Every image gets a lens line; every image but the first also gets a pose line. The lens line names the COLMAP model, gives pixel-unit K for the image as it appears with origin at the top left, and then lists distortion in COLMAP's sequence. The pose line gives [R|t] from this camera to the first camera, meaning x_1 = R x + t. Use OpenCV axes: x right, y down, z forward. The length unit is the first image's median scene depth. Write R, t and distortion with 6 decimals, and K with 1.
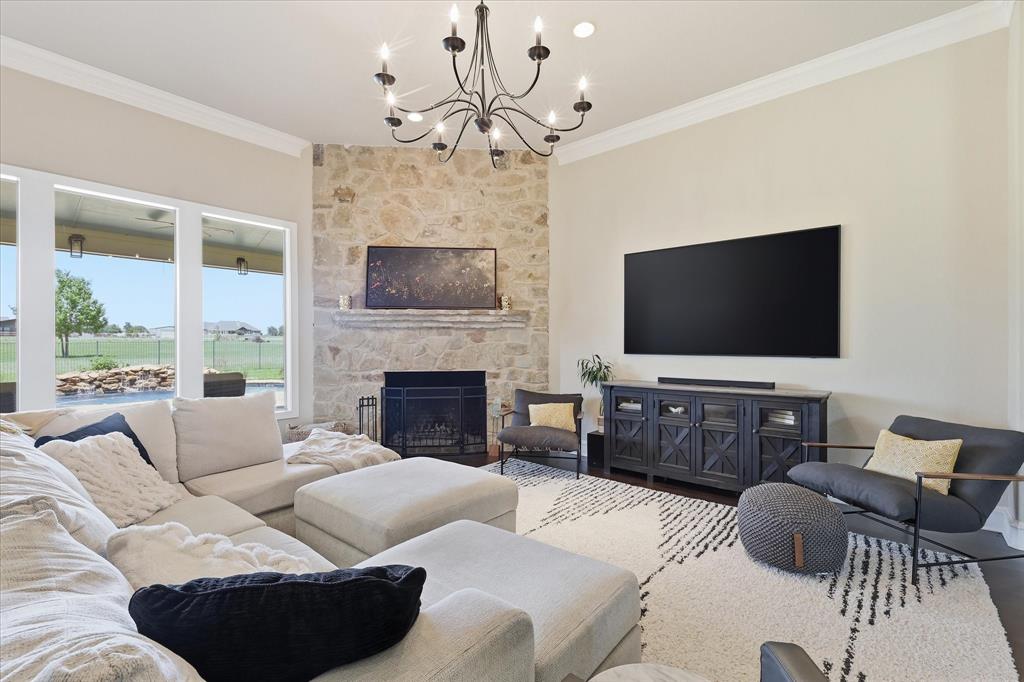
lens RADIAL K [[454.4, 0, 515.9], [0, 454.4, 341.2], [0, 0, 1]] dist [0.001108, -0.000146]
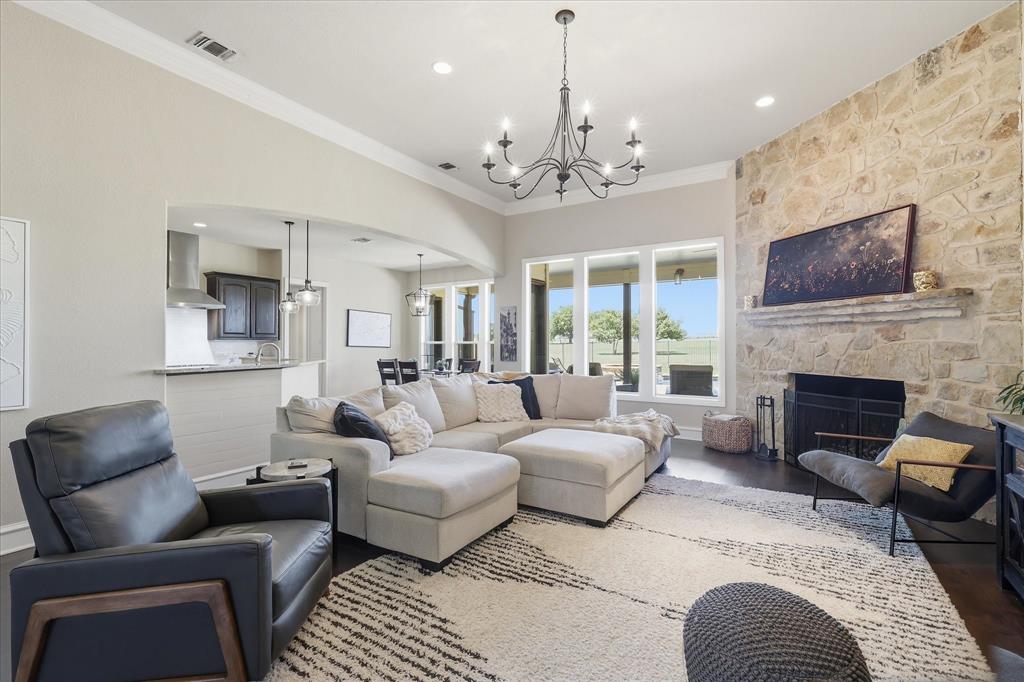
lens RADIAL K [[454.4, 0, 515.9], [0, 454.4, 341.2], [0, 0, 1]] dist [0.001108, -0.000146]
pose [[0.146132, -0.002235, -0.989263, 0.555471], [0.003554, 0.999992, -0.001734, 0.002526], [0.989259, -0.003263, 0.146139, 0.311277]]
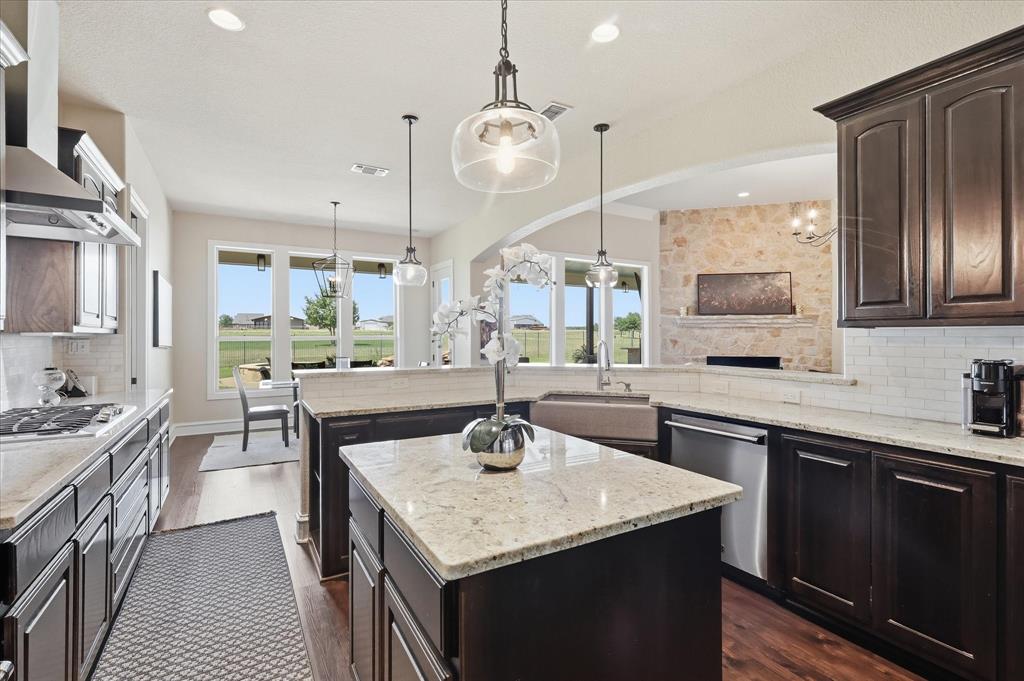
lens RADIAL K [[469.6, 0, 511.9], [0, 469.6, 333.2], [0, 0, 1]] dist [0.001325, 0.000008]
pose [[0.942042, 0.000971, -0.335495, -0.380782], [-0.000523, 0.999999, 0.001426, -0.011629], [0.335496, -0.001168, 0.942041, -0.705761]]
